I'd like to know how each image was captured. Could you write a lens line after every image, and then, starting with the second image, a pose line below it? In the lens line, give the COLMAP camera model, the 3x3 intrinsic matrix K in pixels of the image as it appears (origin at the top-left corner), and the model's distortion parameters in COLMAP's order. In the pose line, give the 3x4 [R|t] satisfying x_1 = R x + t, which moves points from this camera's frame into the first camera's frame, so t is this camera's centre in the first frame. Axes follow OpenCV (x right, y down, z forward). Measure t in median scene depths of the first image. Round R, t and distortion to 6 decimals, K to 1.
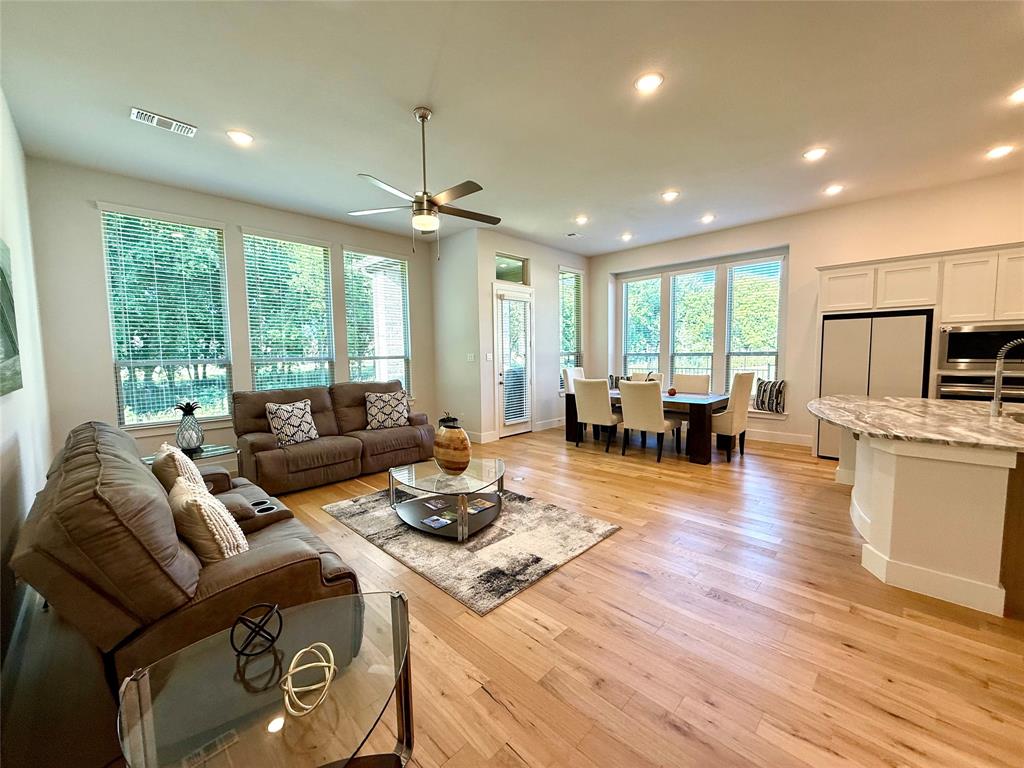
lens RADIAL K [[411.0, 0, 511.1], [0, 411.0, 374.9], [0, 0, 1]] dist [0.012536, -0.000055]
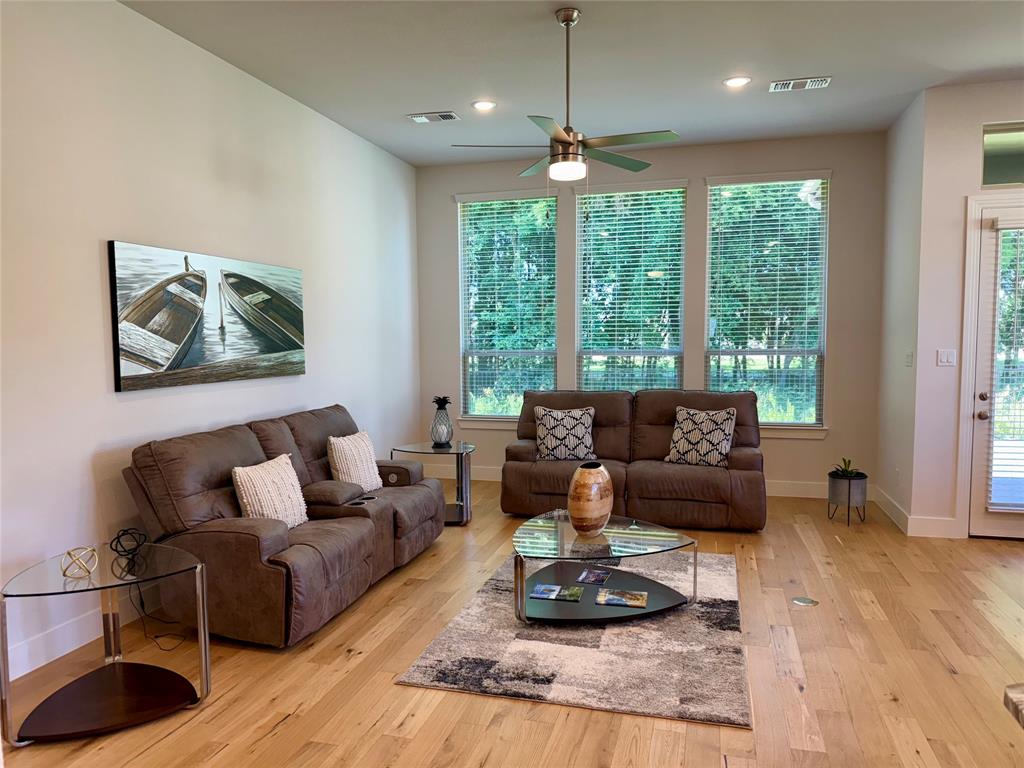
lens RADIAL K [[714.0, 0, 512.9], [0, 714.0, 390.8], [0, 0, 1]] dist [0.005596, -0.004294]
pose [[0.483750, 0.080481, -0.871498, 0.756491], [-0.046904, 0.996716, 0.066010, -0.065877], [0.873949, 0.008944, 0.485936, 0.302452]]
